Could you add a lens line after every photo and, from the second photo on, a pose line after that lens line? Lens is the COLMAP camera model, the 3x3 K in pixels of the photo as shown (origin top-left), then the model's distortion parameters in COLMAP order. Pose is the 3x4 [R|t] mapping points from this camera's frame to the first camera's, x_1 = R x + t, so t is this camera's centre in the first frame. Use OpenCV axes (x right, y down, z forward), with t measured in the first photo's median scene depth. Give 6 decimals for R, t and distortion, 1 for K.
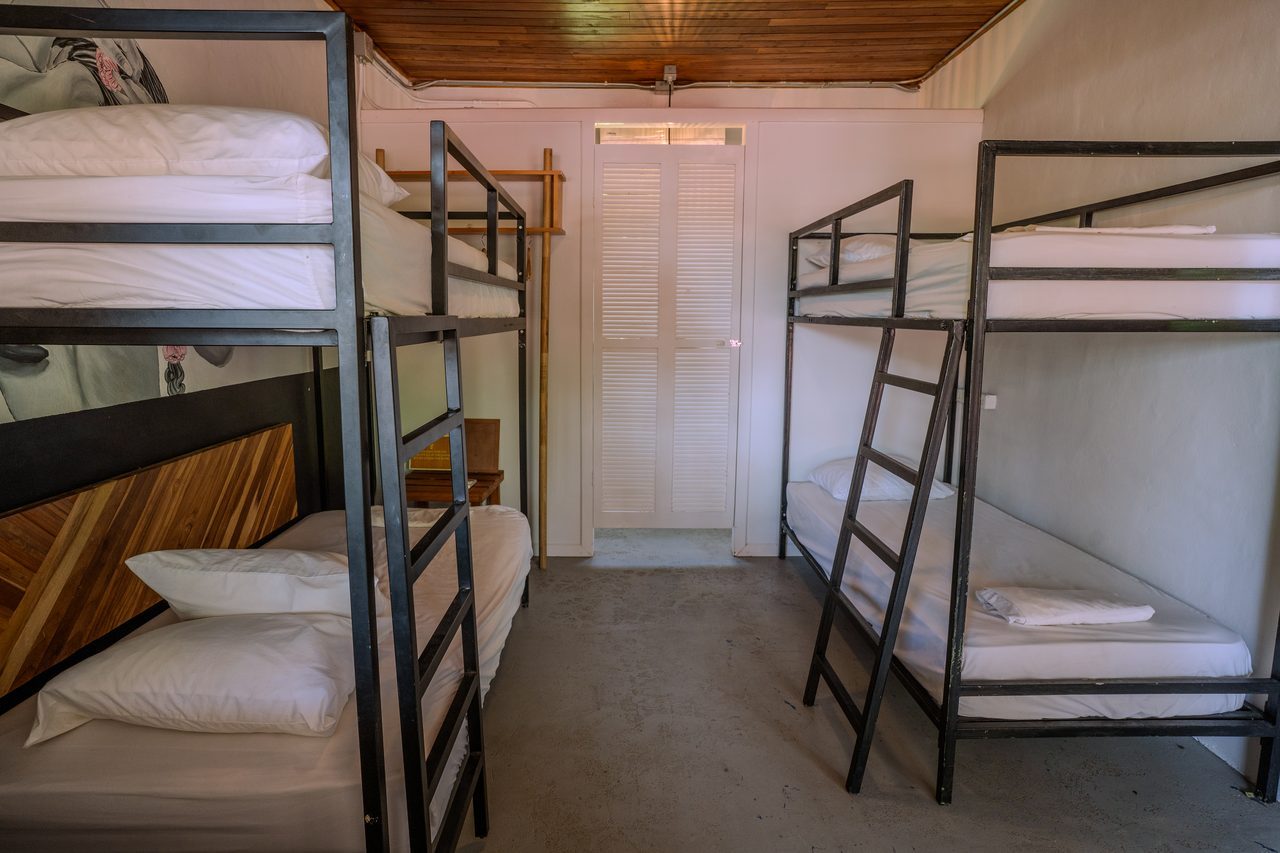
lens RADIAL K [[702.8, 0, 621.7], [0, 702.8, 427.6], [0, 0, 1]] dist [-0.008904, 0.000306]
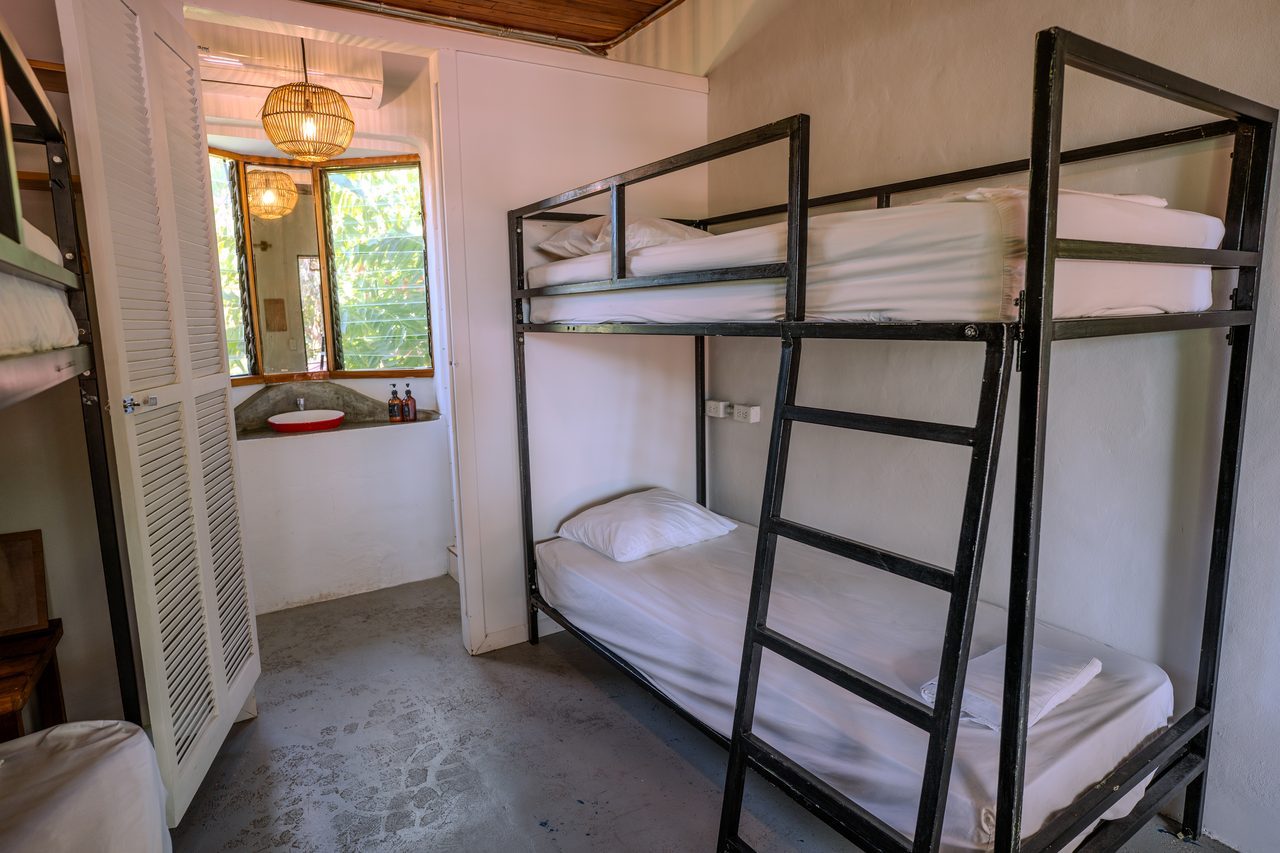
lens RADIAL K [[702.8, 0, 621.7], [0, 702.8, 427.6], [0, 0, 1]] dist [-0.008904, 0.000306]
pose [[0.847670, -0.108844, 0.519238, -0.075671], [0.112435, 0.993353, 0.024676, -0.062658], [-0.518472, 0.037463, 0.854273, 0.353737]]
